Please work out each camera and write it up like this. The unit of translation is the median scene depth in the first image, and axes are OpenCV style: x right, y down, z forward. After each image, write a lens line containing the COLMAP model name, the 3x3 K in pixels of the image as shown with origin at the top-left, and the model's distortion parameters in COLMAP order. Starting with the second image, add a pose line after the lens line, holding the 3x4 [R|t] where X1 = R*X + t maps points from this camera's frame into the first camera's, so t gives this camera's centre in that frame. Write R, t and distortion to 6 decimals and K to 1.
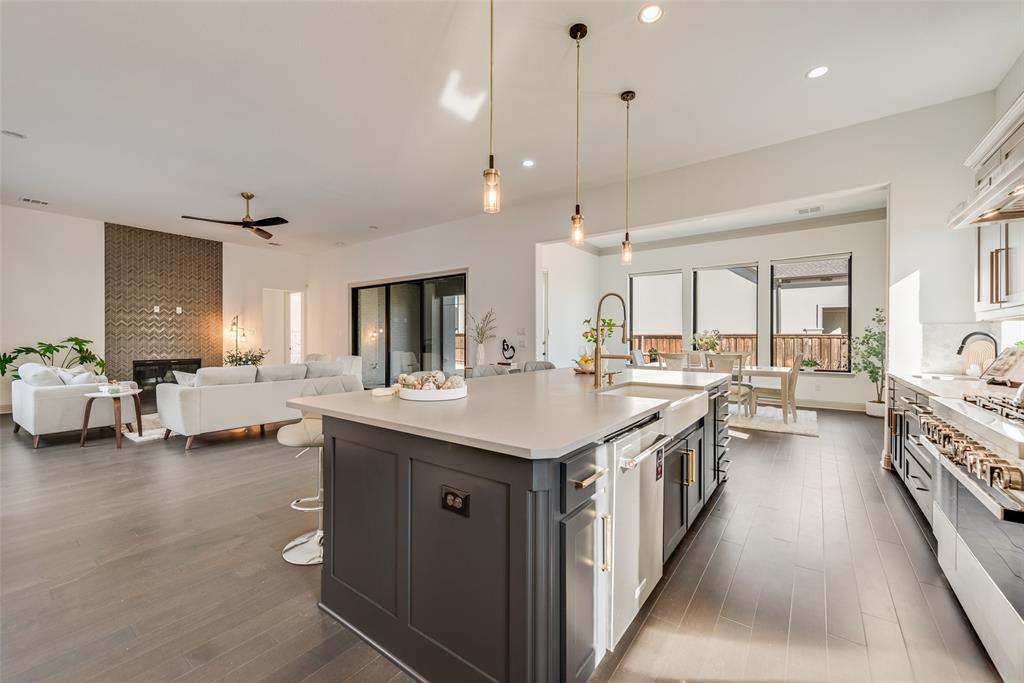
lens RADIAL K [[409.2, 0, 514.8], [0, 409.2, 341.4], [0, 0, 1]] dist [0.013488, -0.003961]
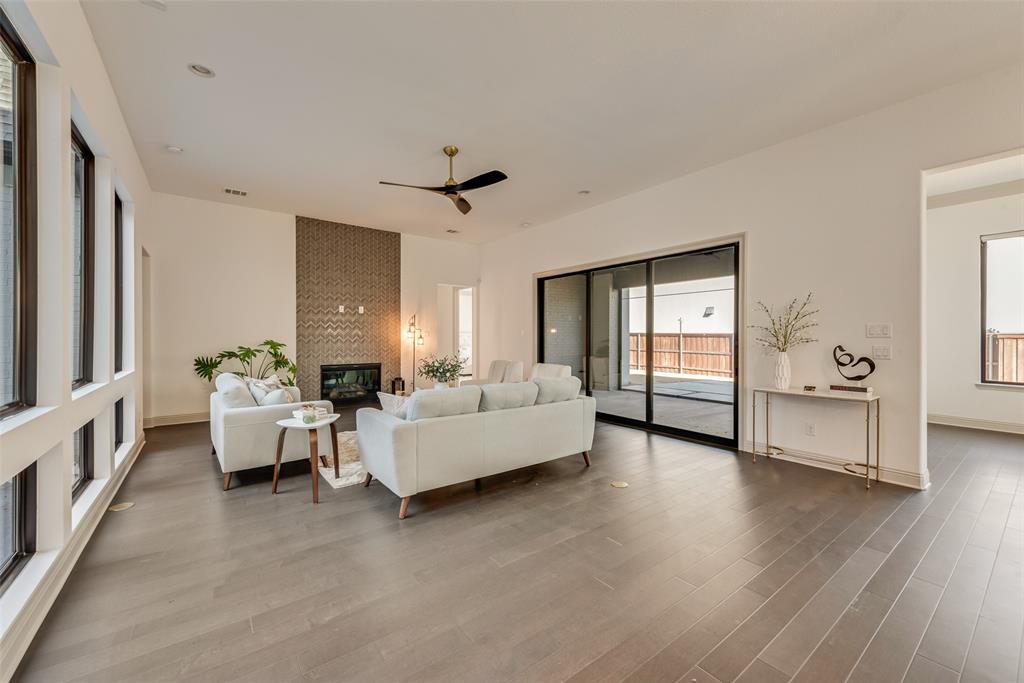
lens RADIAL K [[409.2, 0, 510.1], [0, 409.2, 340.9], [0, 0, 1]] dist [0.013488, -0.003961]
pose [[0.956587, 0.002039, -0.291439, -0.281515], [-0.001372, 0.999996, 0.002493, -0.011352], [0.291443, -0.001985, 0.956586, 0.274910]]
